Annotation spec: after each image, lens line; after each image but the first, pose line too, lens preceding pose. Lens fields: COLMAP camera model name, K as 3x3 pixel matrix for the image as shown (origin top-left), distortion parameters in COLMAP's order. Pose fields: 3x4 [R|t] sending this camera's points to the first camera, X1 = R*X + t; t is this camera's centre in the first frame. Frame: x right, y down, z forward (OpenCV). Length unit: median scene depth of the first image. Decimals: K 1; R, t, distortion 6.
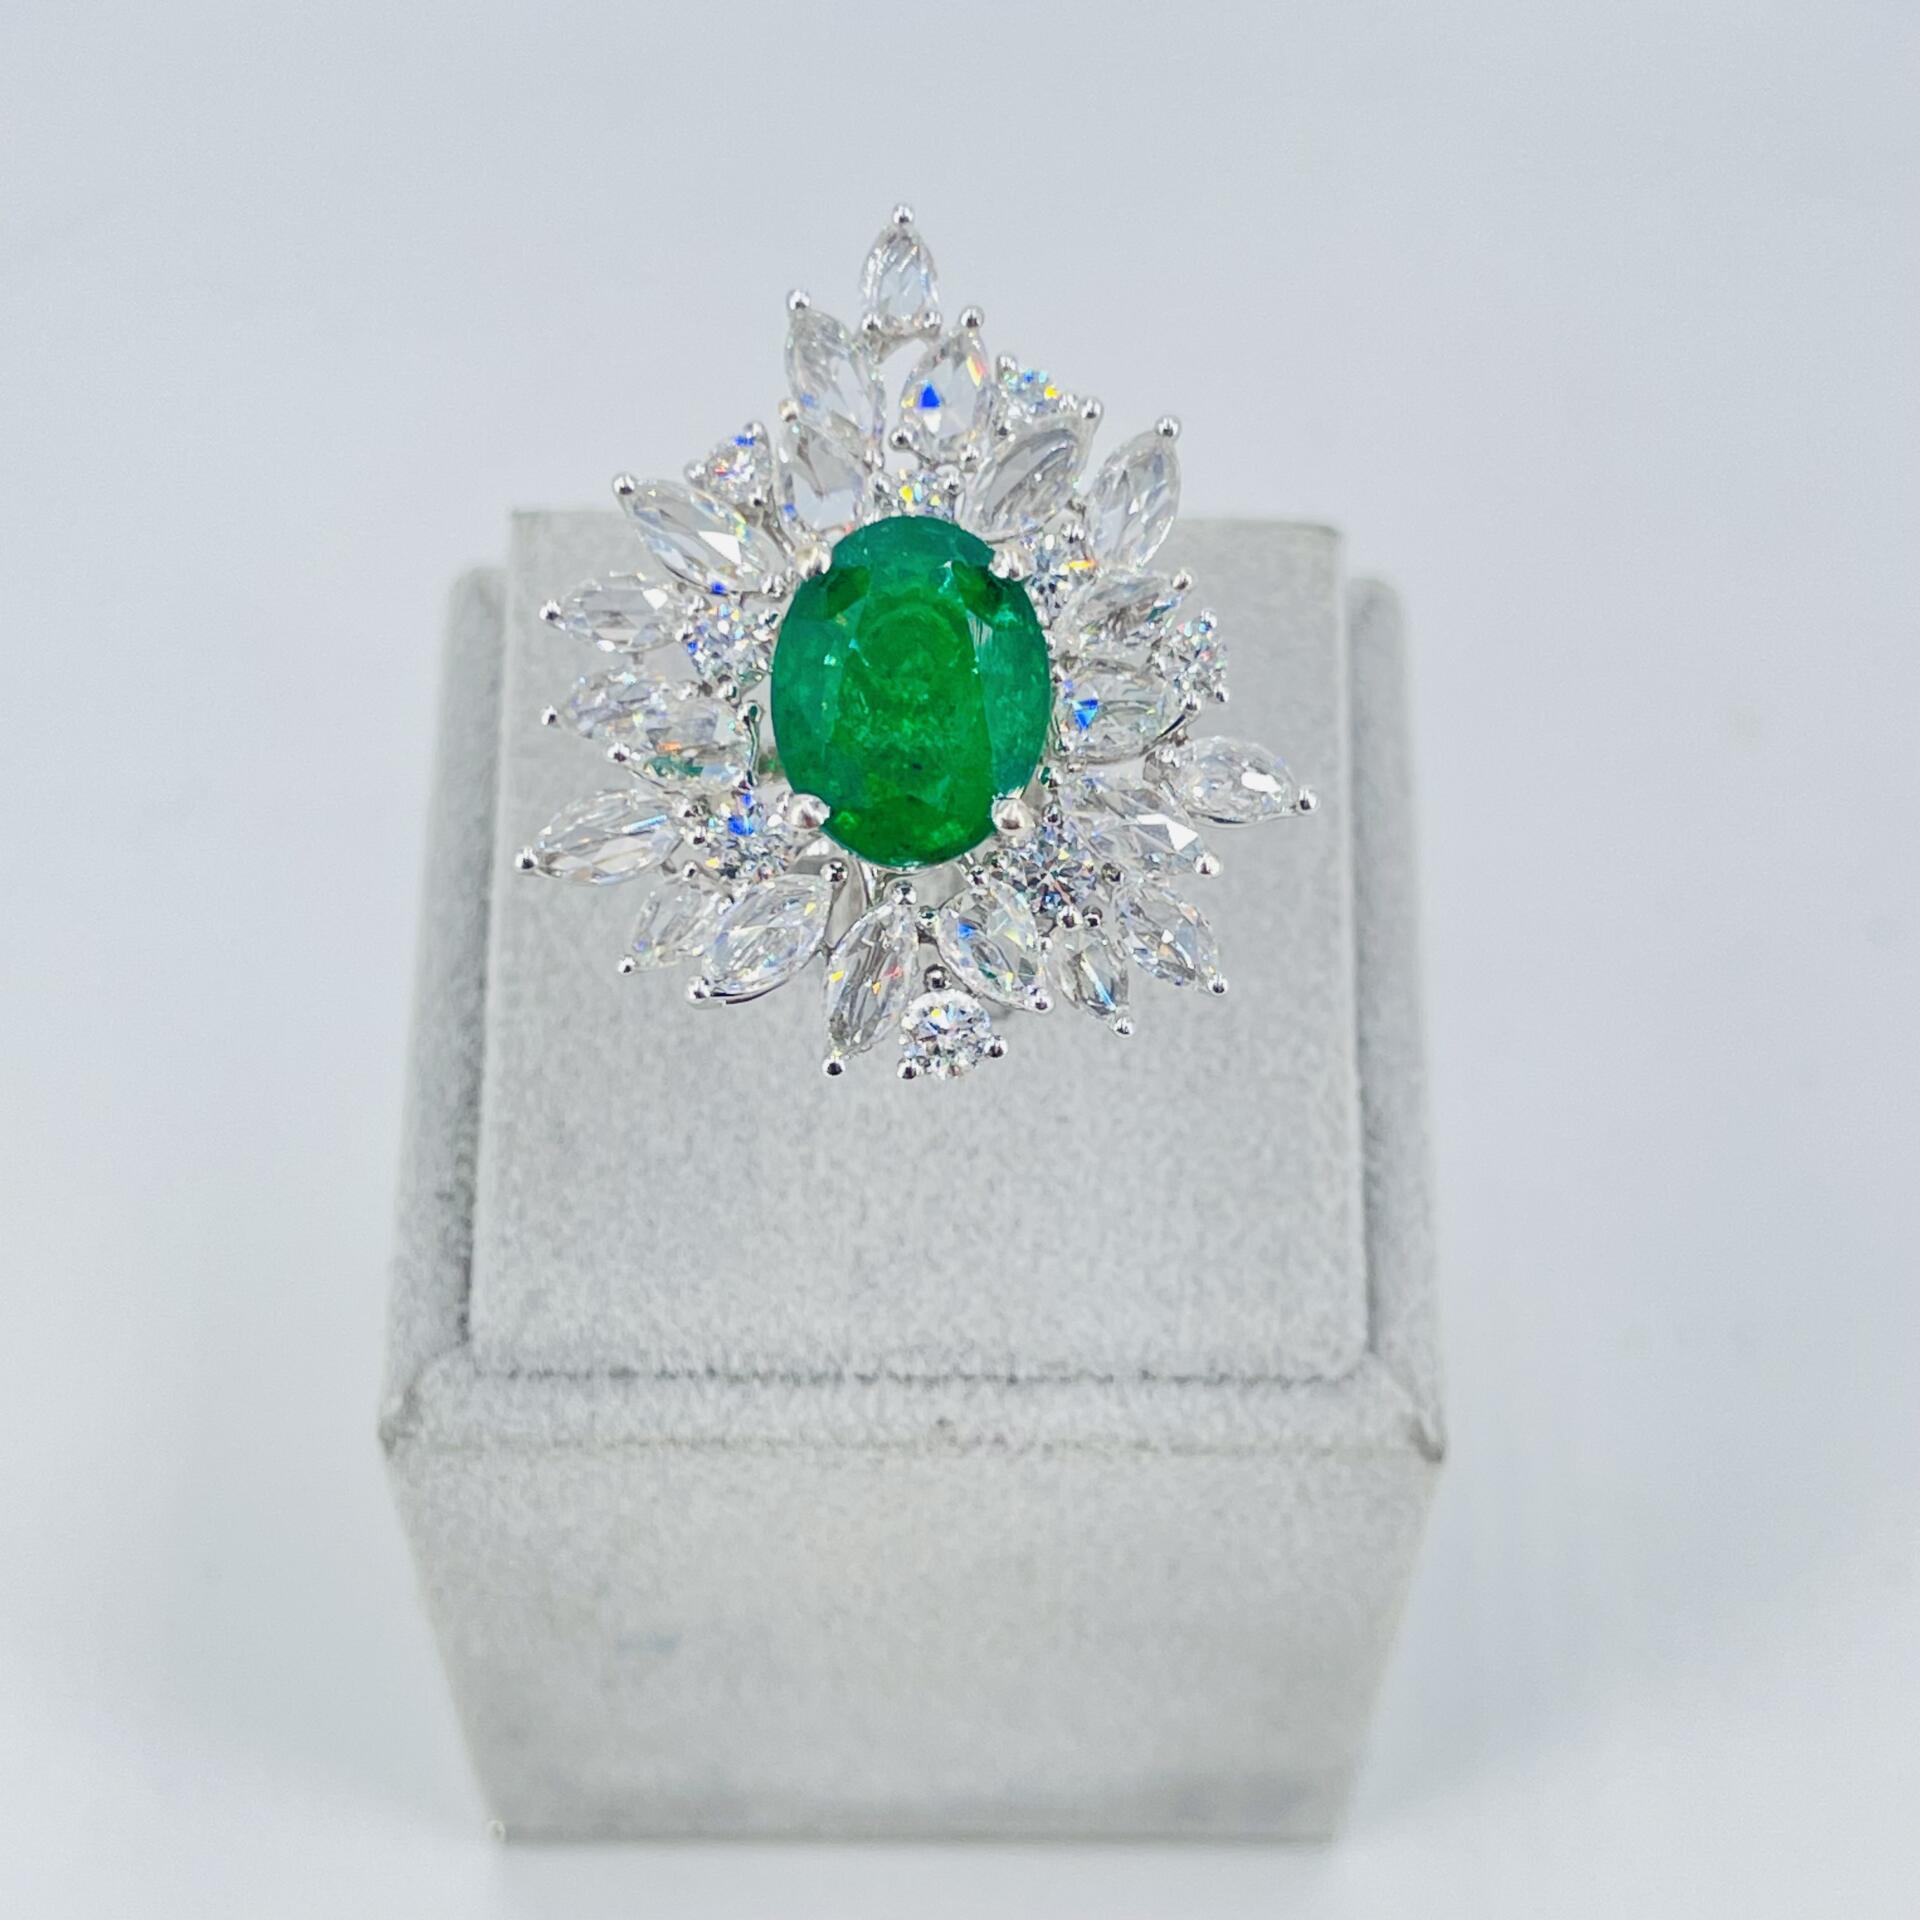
lens RADIAL K [[3932.7, 0, 981.4], [0, 3932.7, 905.1], [0, 0, 1]] dist [0.096578, 0.000000]
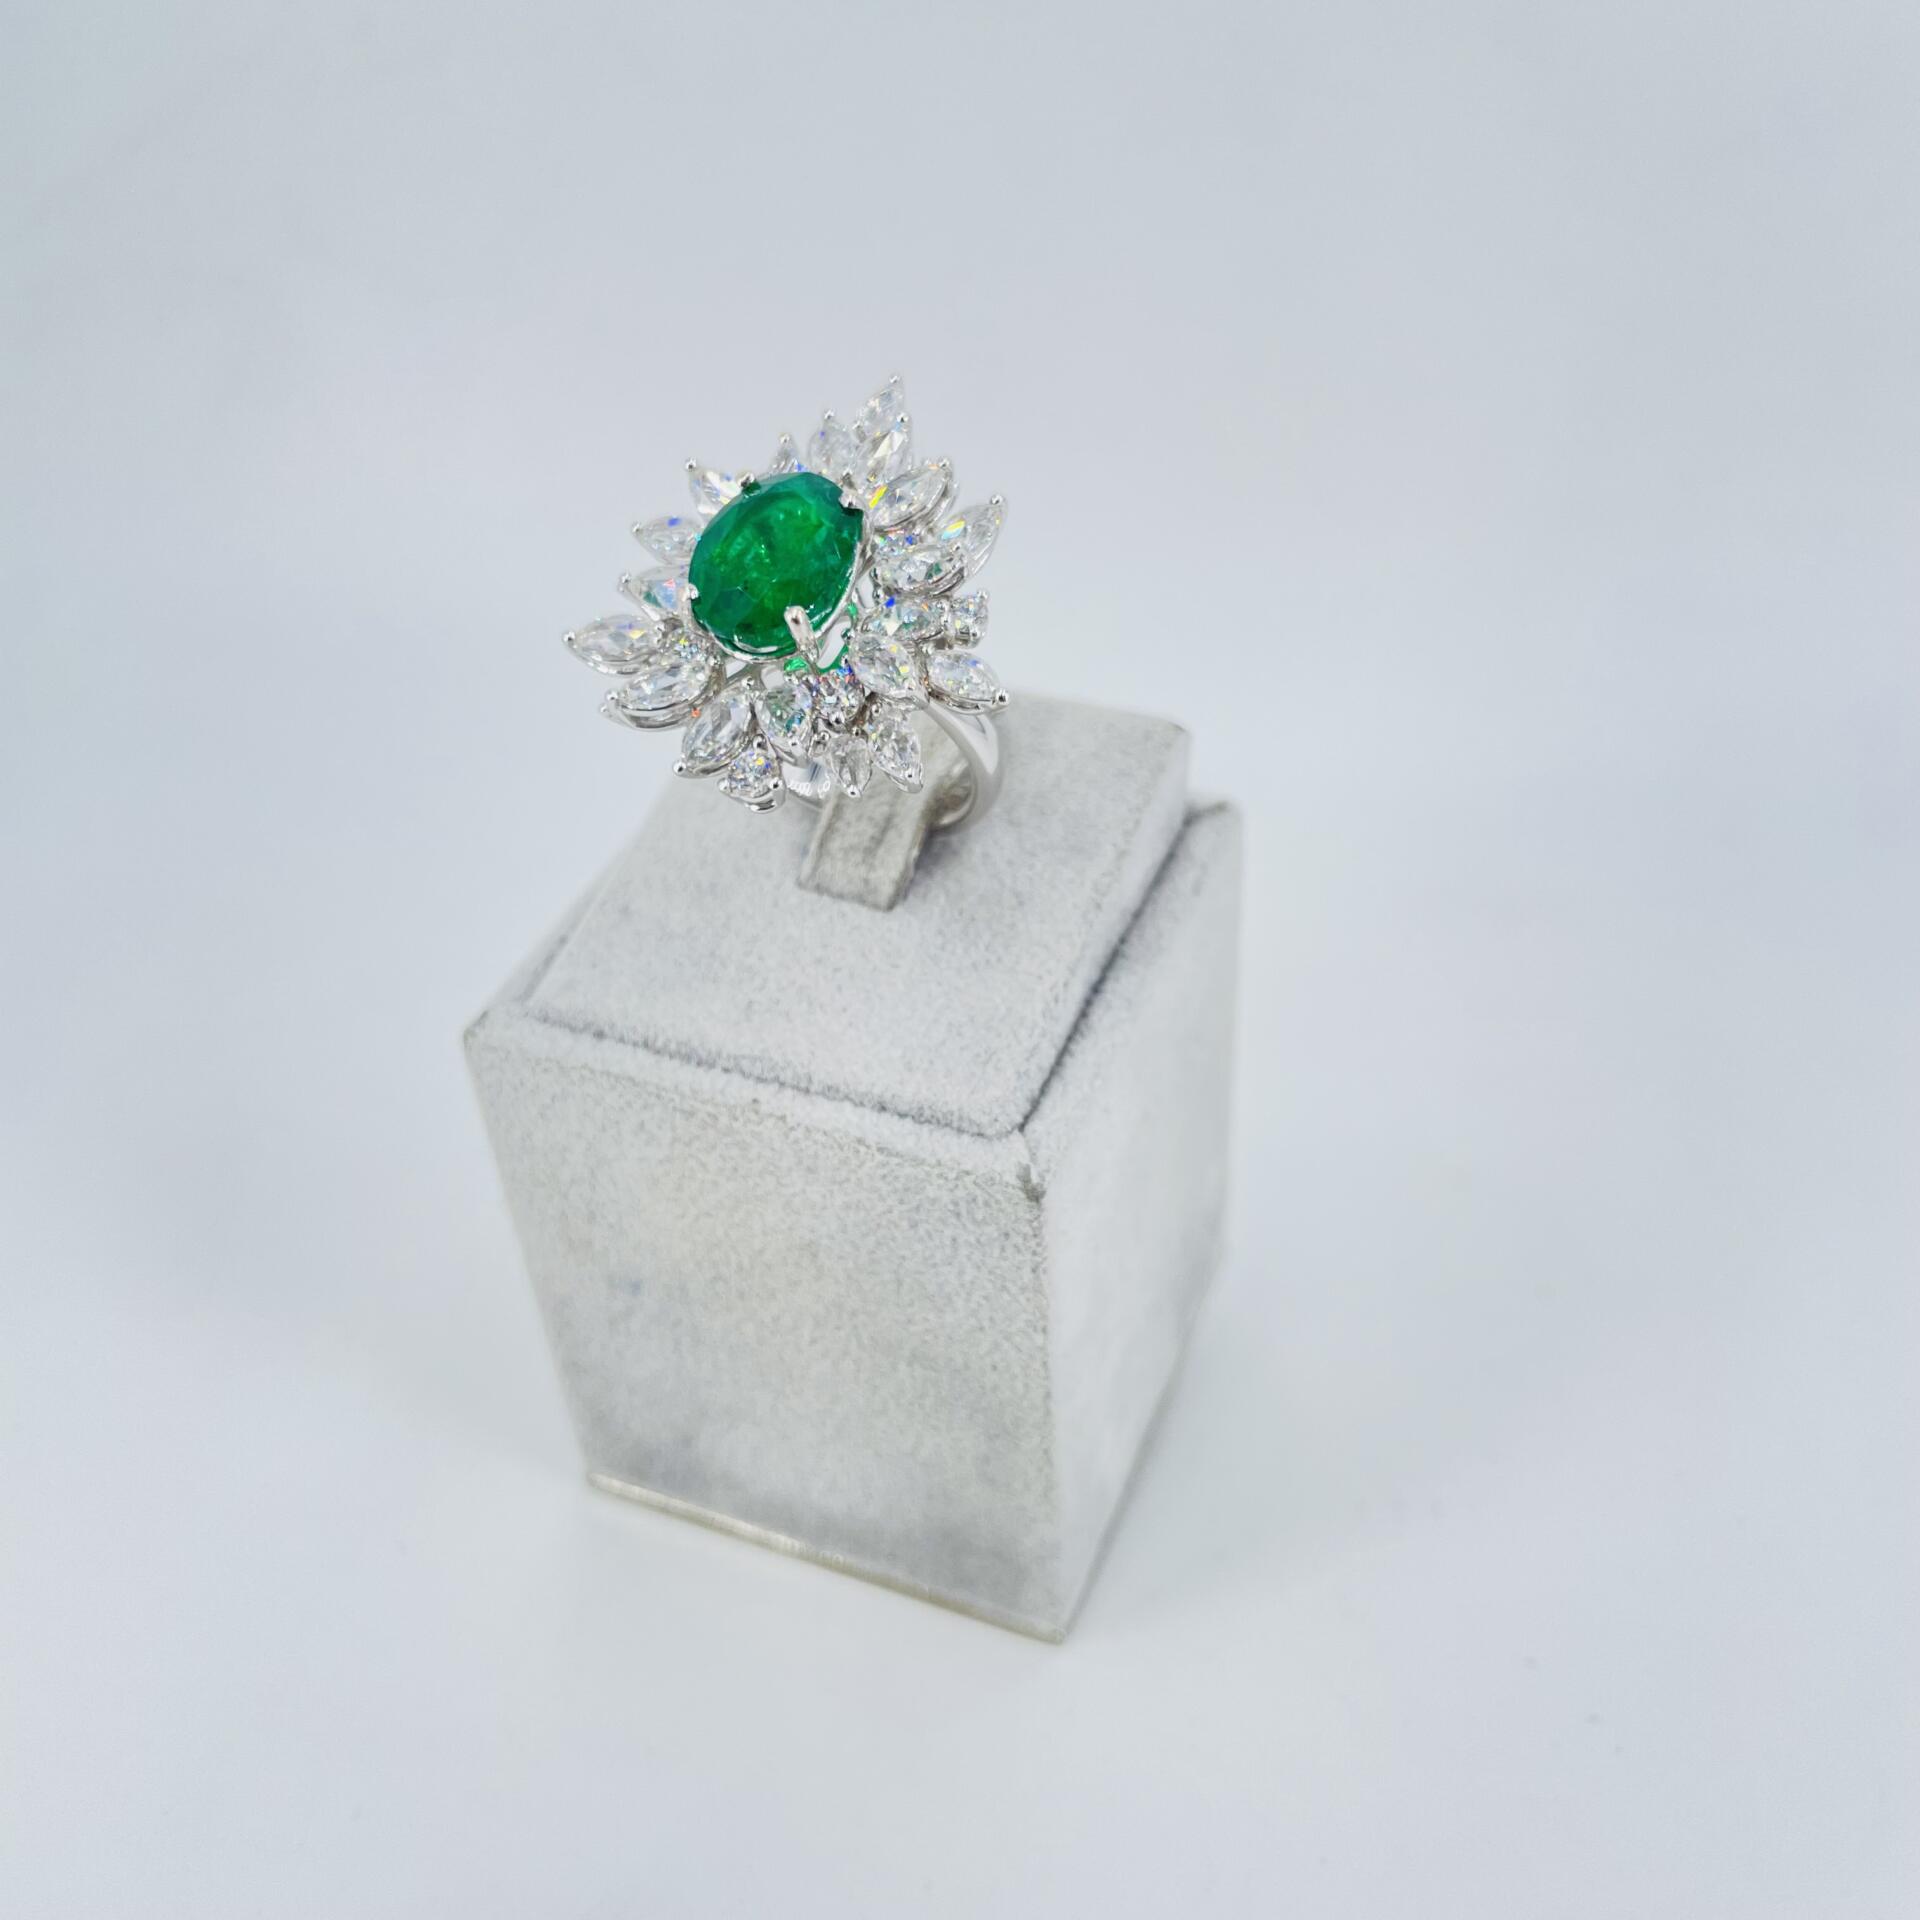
lens RADIAL K [[2000.9, 0, 961.5], [0, 2000.9, 944.1], [0, 0, 1]] dist [0.090364, 0.000000]
pose [[0.920249, 0.199075, -0.336914, 0.332260], [-0.298773, 0.913439, -0.276339, 0.273641], [0.252738, 0.354962, 0.900070, 0.250621]]
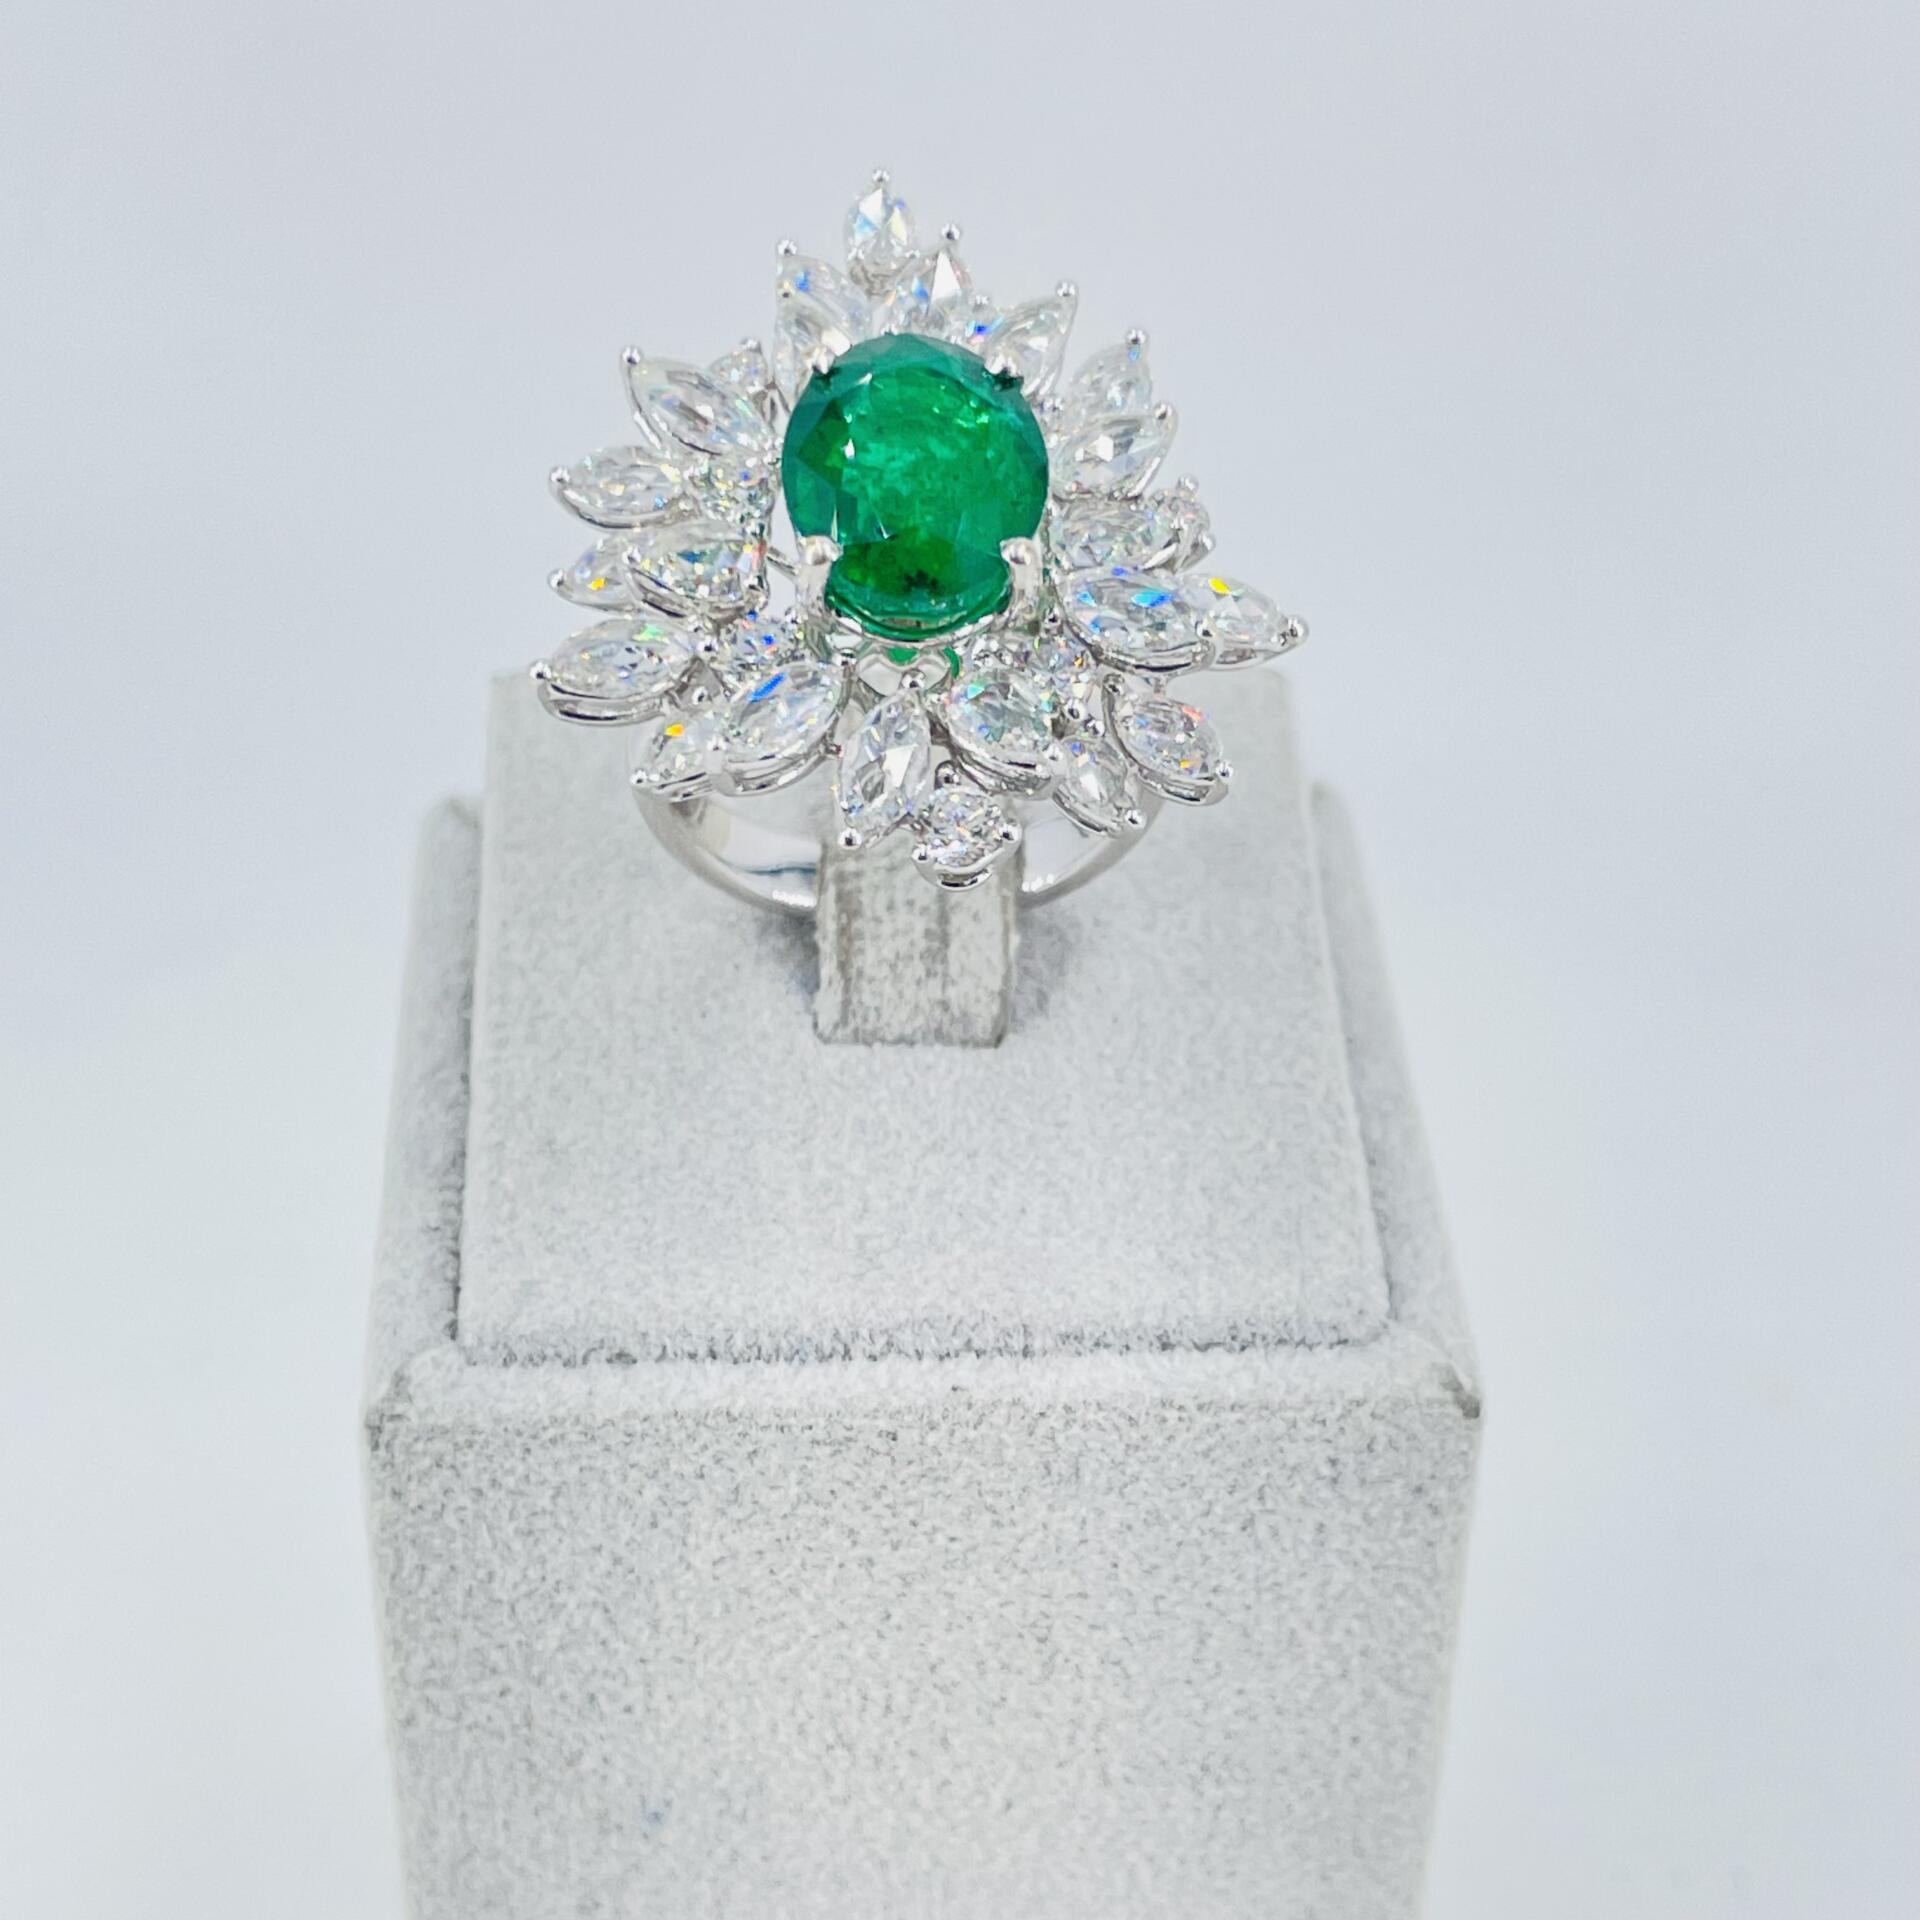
lens RADIAL K [[3932.7, 0, 972.3], [0, 3932.7, 948.5], [0, 0, 1]] dist [0.096578, 0.000000]
pose [[0.998196, -0.031000, 0.051412, -0.051765], [0.049056, 0.914845, -0.400815, 0.413831], [-0.034609, 0.402614, 0.914715, 0.081606]]
